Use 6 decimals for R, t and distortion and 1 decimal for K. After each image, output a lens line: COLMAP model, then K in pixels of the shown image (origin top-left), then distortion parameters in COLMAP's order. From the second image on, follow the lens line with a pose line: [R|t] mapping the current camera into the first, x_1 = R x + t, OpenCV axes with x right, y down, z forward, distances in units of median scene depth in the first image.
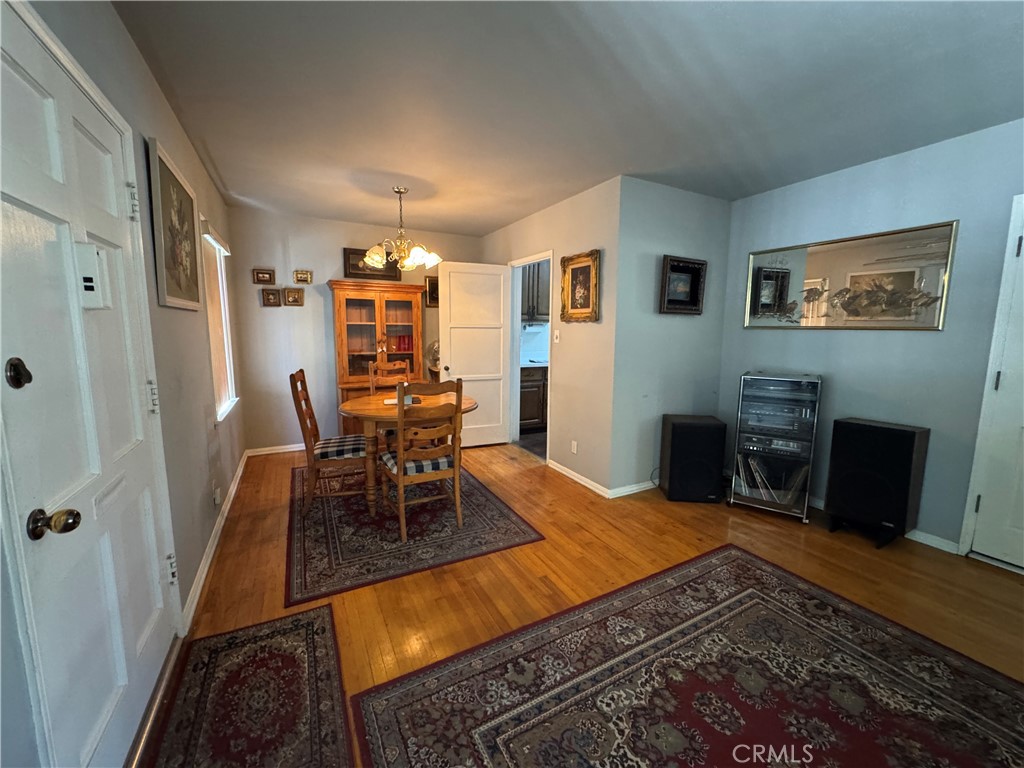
lens RADIAL K [[409.3, 0, 514.2], [0, 409.3, 381.7], [0, 0, 1]] dist [-0.004886, 0.000434]
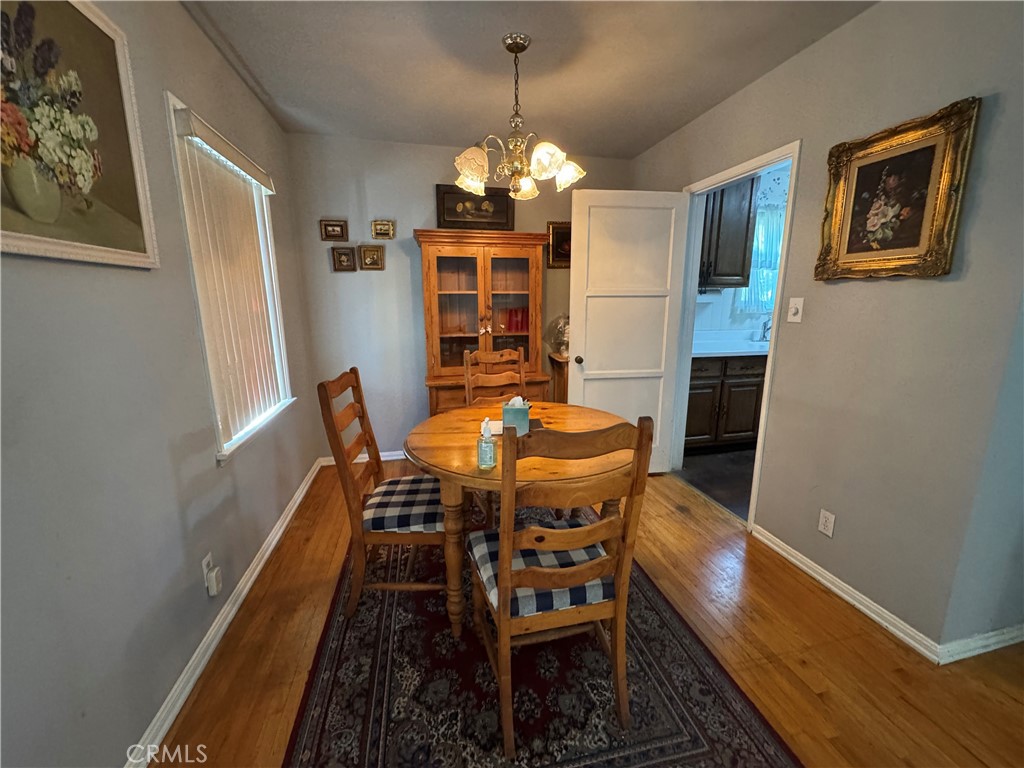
lens RADIAL K [[409.3, 0, 514.0], [0, 409.3, 381.9], [0, 0, 1]] dist [-0.004886, 0.000434]
pose [[0.964826, 0.038438, -0.260064, -0.136502], [-0.020458, 0.997231, 0.071494, -0.061424], [0.262092, -0.063659, 0.962941, 0.497702]]
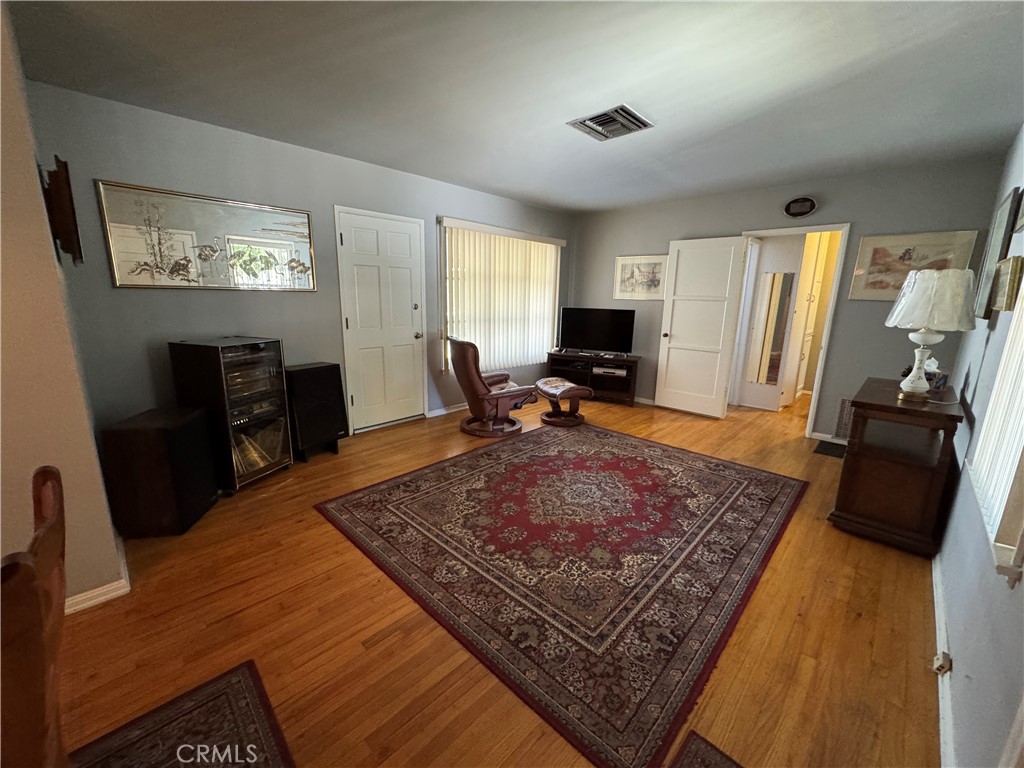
lens RADIAL K [[409.3, 0, 511.0], [0, 409.3, 380.8], [0, 0, 1]] dist [-0.004886, 0.000434]
pose [[-0.296587, -0.212393, 0.931088, -0.436148], [0.103459, 0.962072, 0.252416, -0.096381], [-0.949385, 0.171193, -0.263364, 0.651217]]
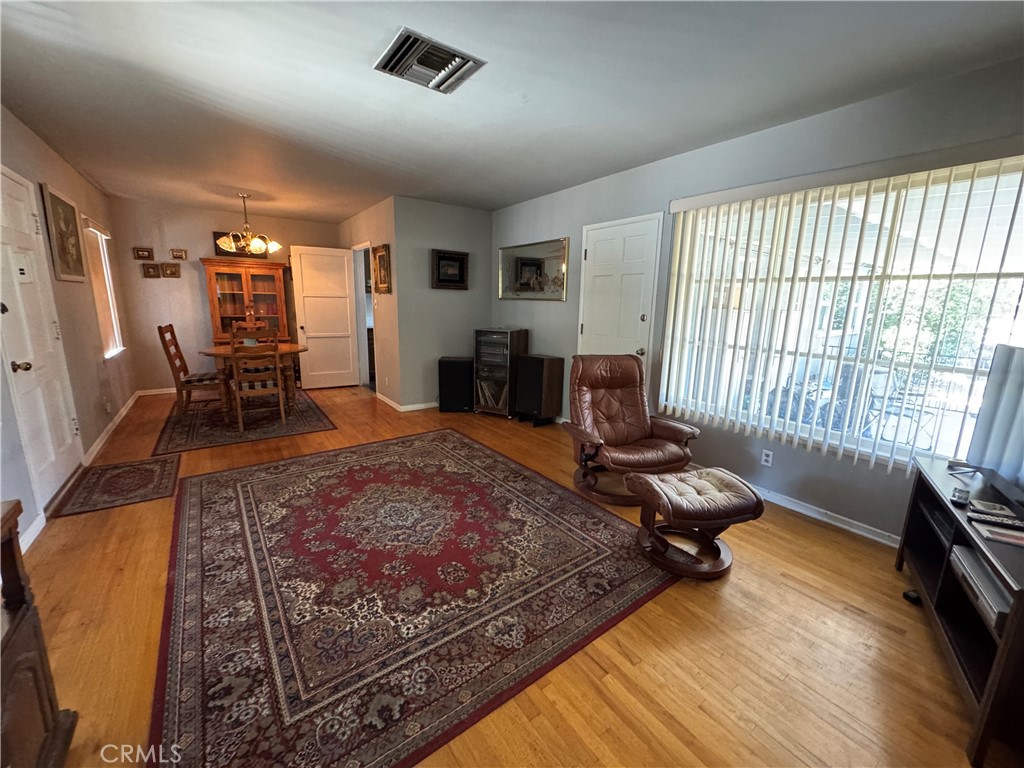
lens RADIAL K [[409.3, 0, 515.8], [0, 409.3, 381.8], [0, 0, 1]] dist [-0.004886, 0.000434]
pose [[0.990902, -0.013731, 0.133885, 0.497497], [0.004887, 0.997797, 0.066162, 0.084940], [-0.134499, -0.064906, 0.988786, -0.602185]]
